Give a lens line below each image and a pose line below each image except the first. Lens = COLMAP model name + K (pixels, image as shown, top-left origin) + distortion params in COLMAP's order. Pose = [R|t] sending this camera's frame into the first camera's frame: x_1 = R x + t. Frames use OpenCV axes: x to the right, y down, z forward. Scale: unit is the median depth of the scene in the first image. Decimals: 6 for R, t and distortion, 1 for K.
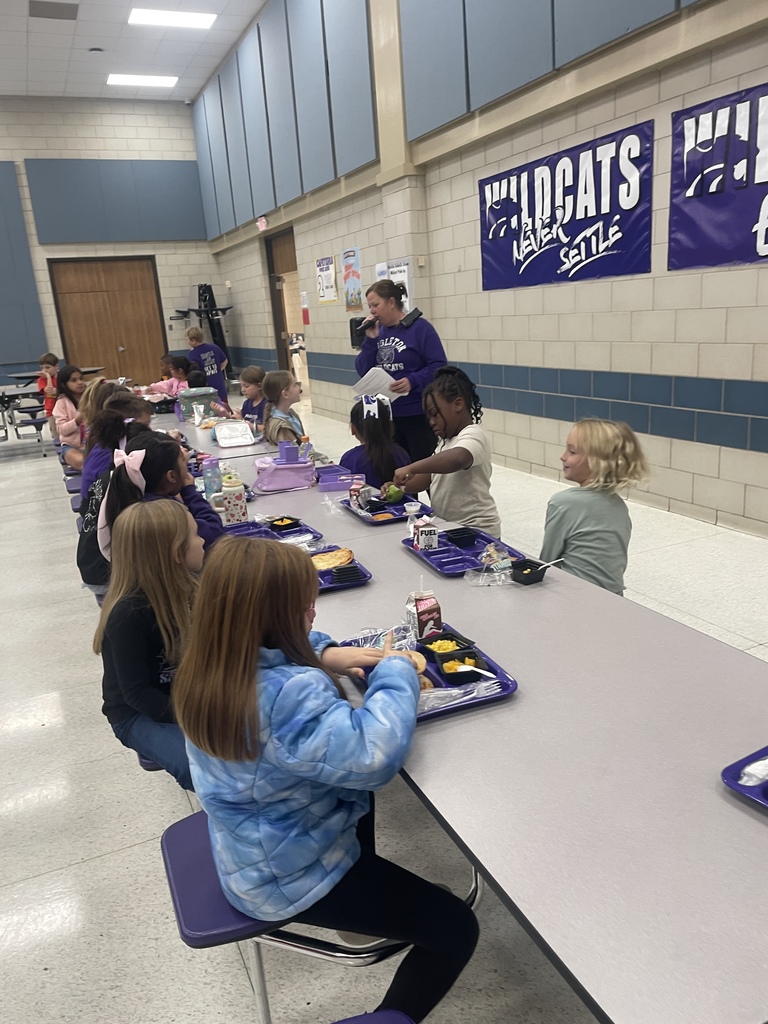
lens RADIAL K [[766.9, 0, 397.6], [0, 766.9, 517.3], [0, 0, 1]] dist [0.082486, -0.108664]
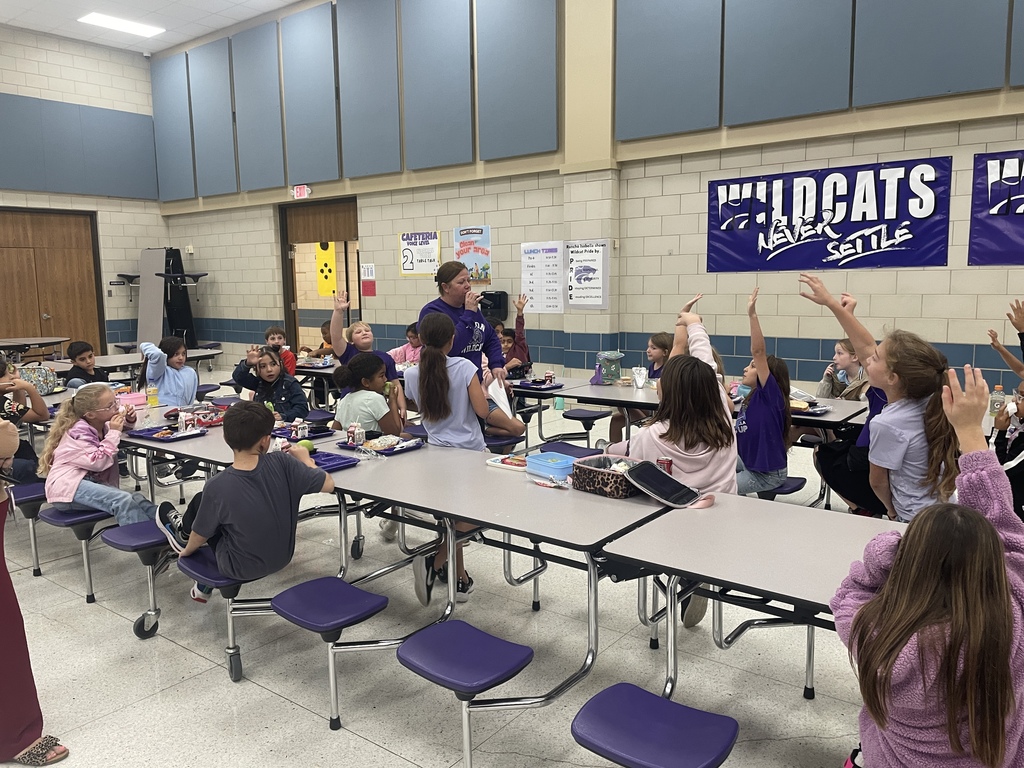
lens RADIAL K [[766.9, 0, 509.8], [0, 766.9, 375.3], [0, 0, 1]] dist [0.082486, -0.108664]
pose [[0.892237, -0.003370, 0.451555, -0.314641], [0.075544, 0.986994, -0.141903, -0.001673], [-0.445204, 0.160724, 0.880887, 0.071281]]
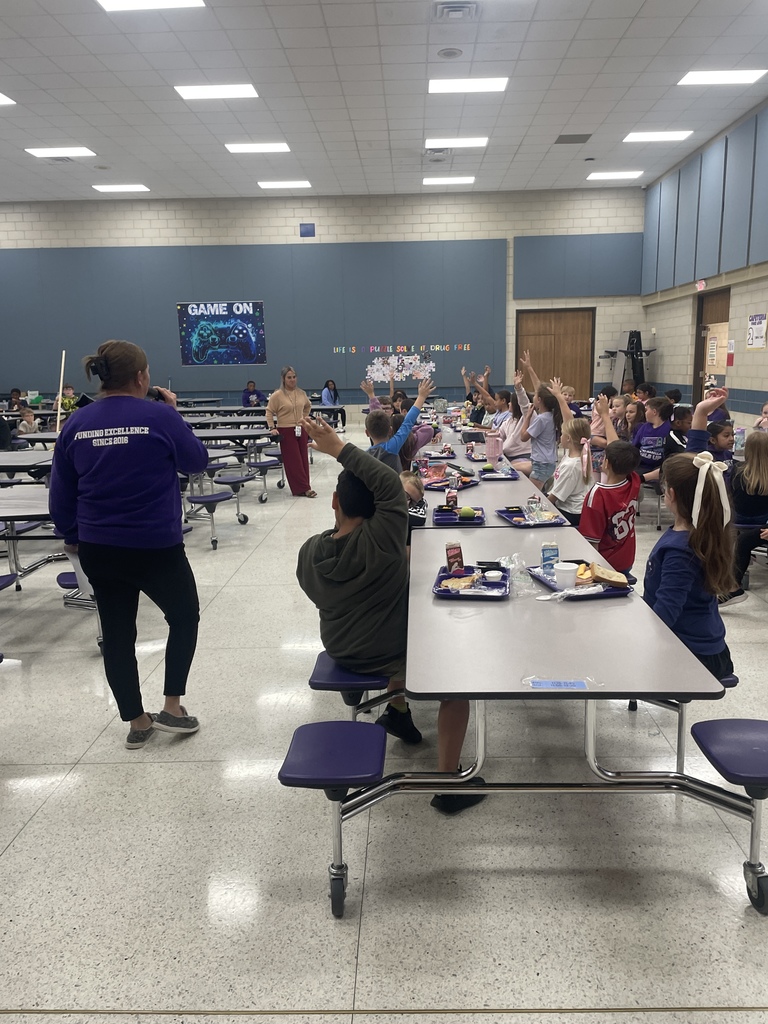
lens RADIAL K [[766.9, 0, 395.0], [0, 766.9, 504.2], [0, 0, 1]] dist [0.082486, -0.108664]
pose [[0.895086, 0.125916, -0.427746, -0.031040], [-0.152629, 0.987870, -0.028586, 0.065948], [0.418958, 0.090874, 0.903447, -0.250601]]
